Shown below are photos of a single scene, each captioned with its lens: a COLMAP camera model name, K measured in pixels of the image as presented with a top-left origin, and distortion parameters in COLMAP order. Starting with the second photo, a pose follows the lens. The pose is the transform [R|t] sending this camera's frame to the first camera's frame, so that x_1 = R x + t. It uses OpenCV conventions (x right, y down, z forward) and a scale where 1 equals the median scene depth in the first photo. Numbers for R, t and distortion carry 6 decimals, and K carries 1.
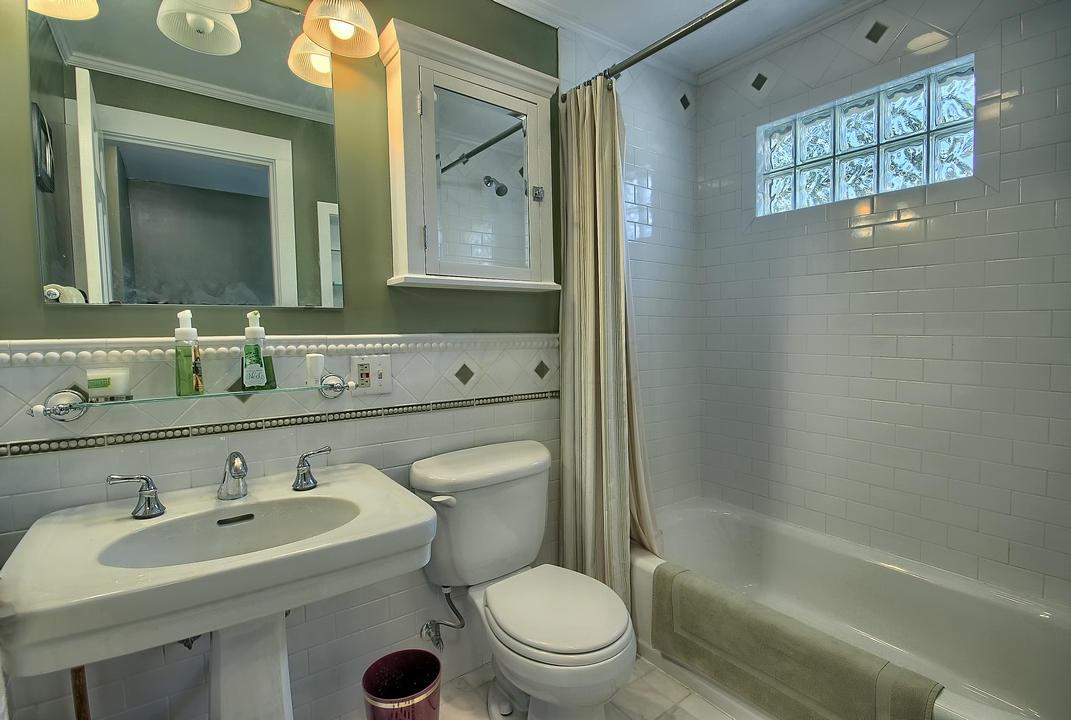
lens RADIAL K [[491.4, 0, 535.5], [0, 491.4, 360.0], [0, 0, 1]] dist [-0.017167, 0.000075]
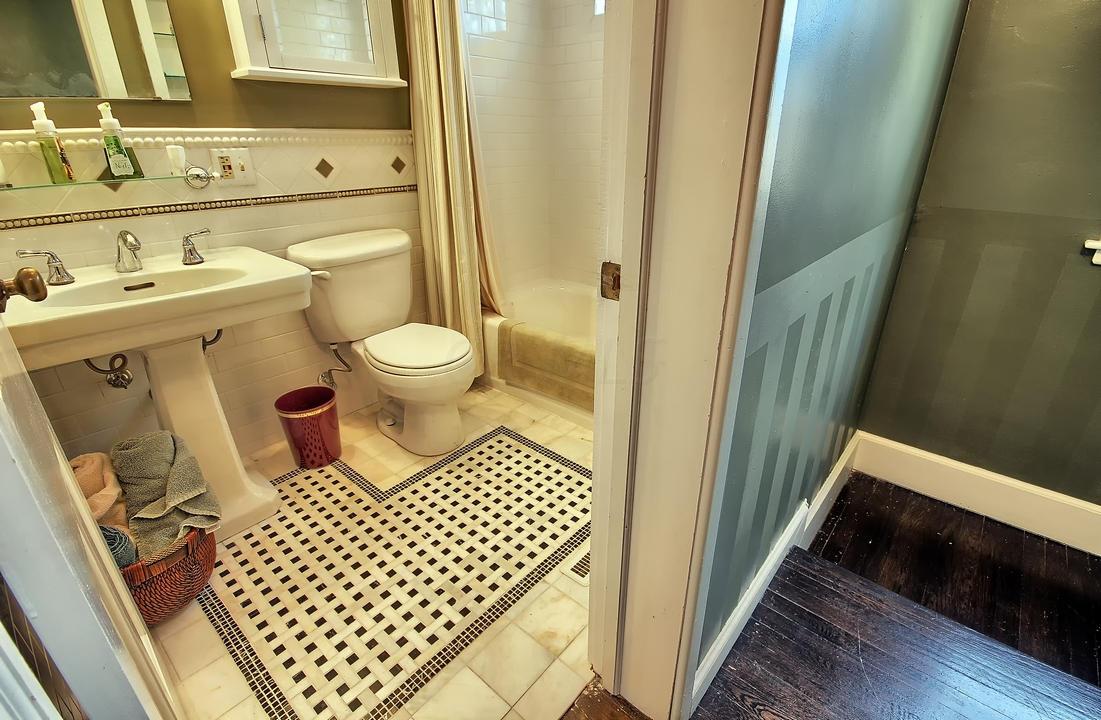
lens RADIAL K [[510.3, 0, 550.5], [0, 510.3, 360.0], [0, 0, 1]] dist [0.010040, -0.018599]
pose [[0.978406, -0.074816, 0.192677, 0.115184], [0.004204, 0.939201, 0.343343, 0.046770], [-0.206650, -0.335119, 0.919234, -0.365632]]
